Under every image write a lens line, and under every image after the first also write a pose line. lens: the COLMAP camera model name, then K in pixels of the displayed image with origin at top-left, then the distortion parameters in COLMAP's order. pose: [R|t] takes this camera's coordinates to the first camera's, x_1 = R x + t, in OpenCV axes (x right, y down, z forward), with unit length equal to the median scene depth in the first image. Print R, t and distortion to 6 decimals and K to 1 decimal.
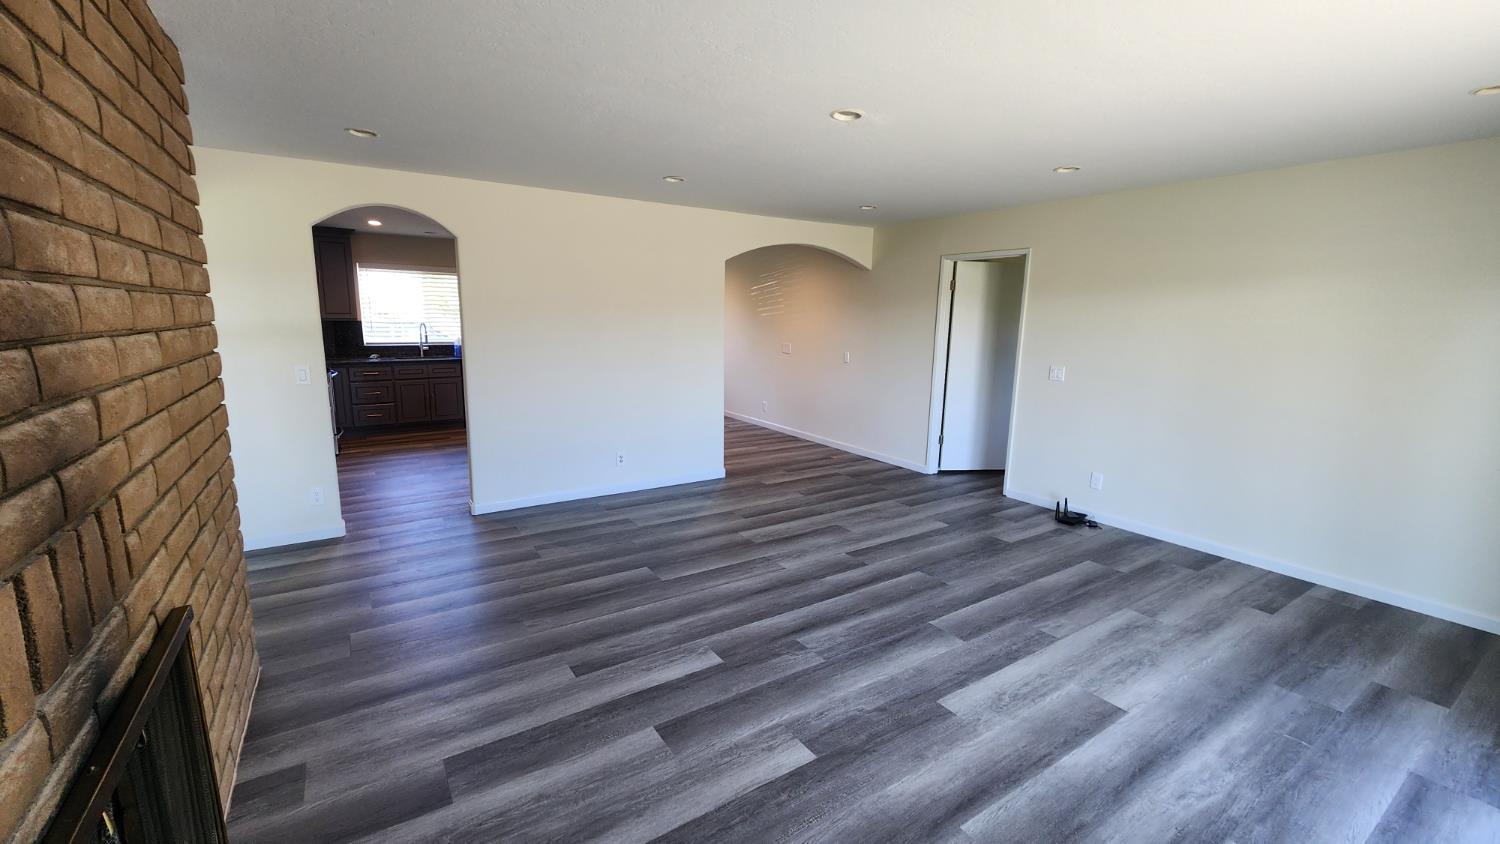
lens RADIAL K [[616.2, 0, 748.3], [0, 616.2, 419.1], [0, 0, 1]] dist [0.004221, -0.000134]
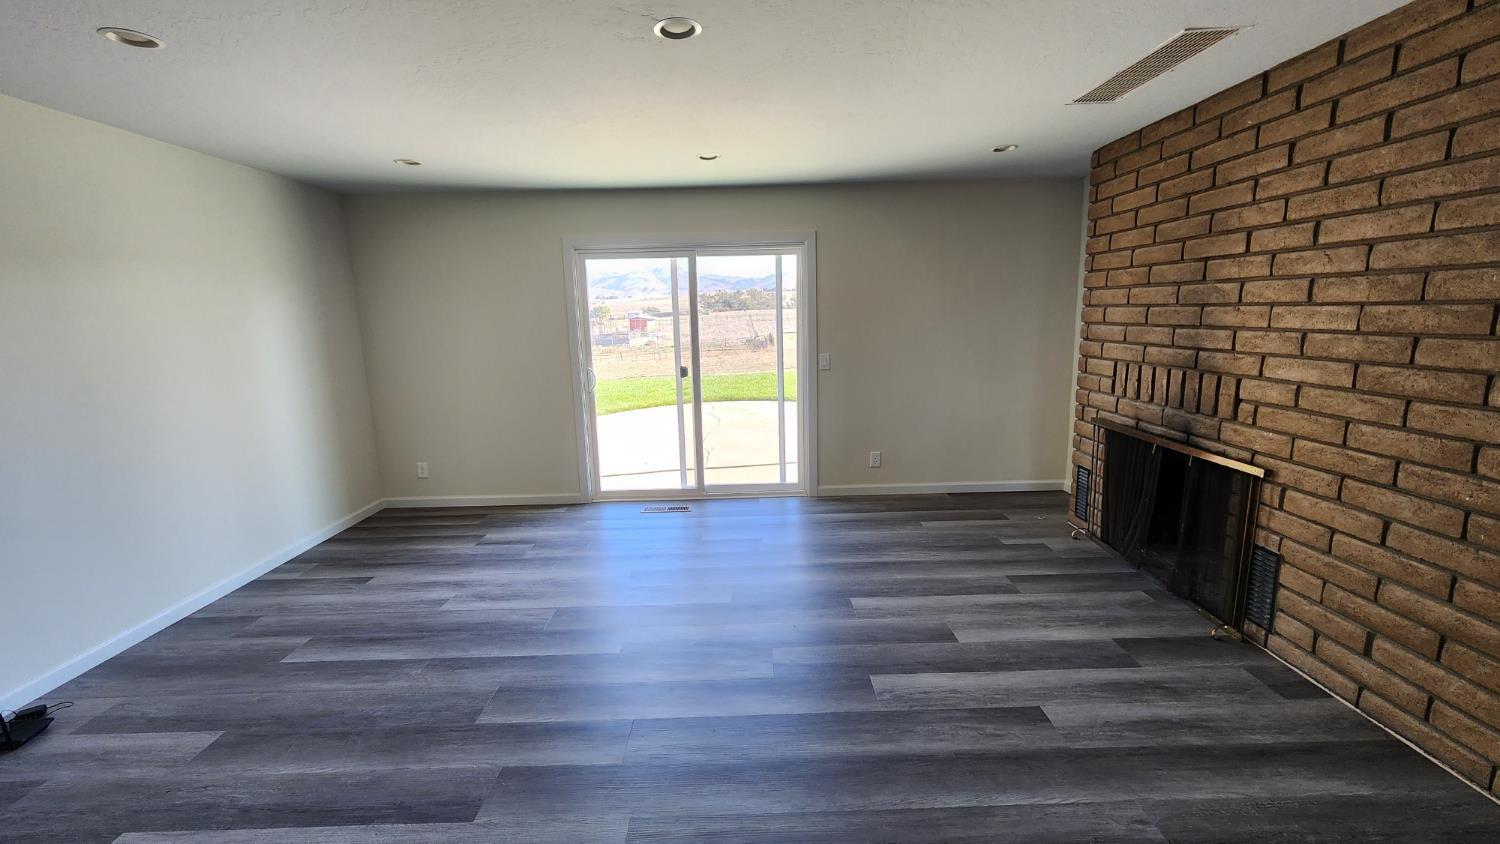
lens RADIAL K [[616.2, 0, 748.3], [0, 616.2, 419.1], [0, 0, 1]] dist [0.004221, -0.000134]
pose [[-0.840070, -0.090025, 0.534956, -0.319986], [0.102080, 0.942284, 0.318875, -0.261403], [-0.532787, 0.322486, -0.782394, 1.563776]]
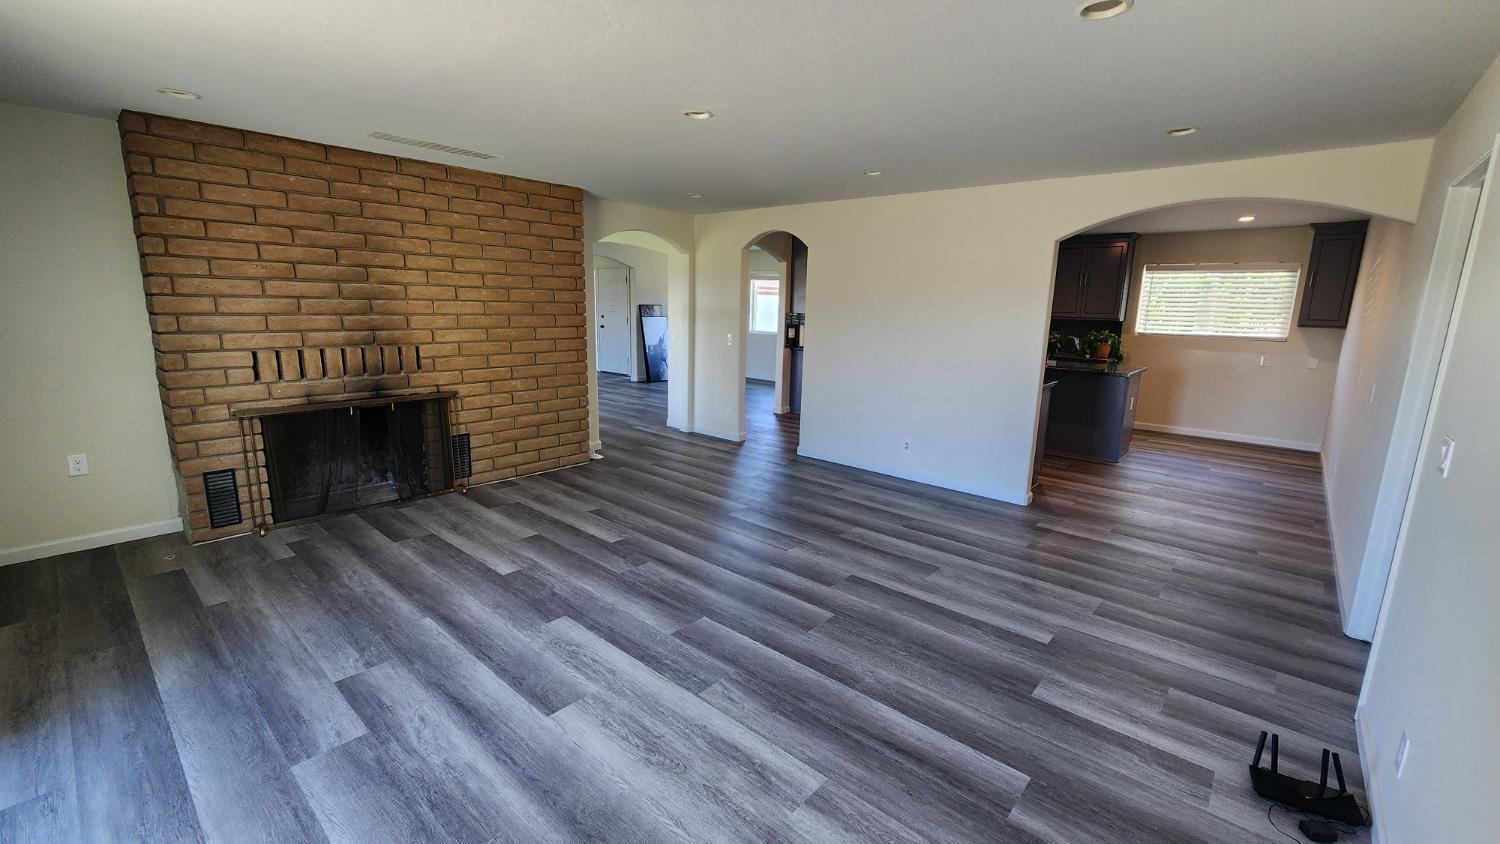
lens RADIAL K [[616.2, 0, 748.3], [0, 616.2, 419.1], [0, 0, 1]] dist [0.004221, -0.000134]
pose [[0.260141, 0.171256, -0.950262, 1.229800], [-0.180606, 0.975407, 0.126346, -0.108302], [0.948529, 0.138756, 0.284673, 0.790262]]
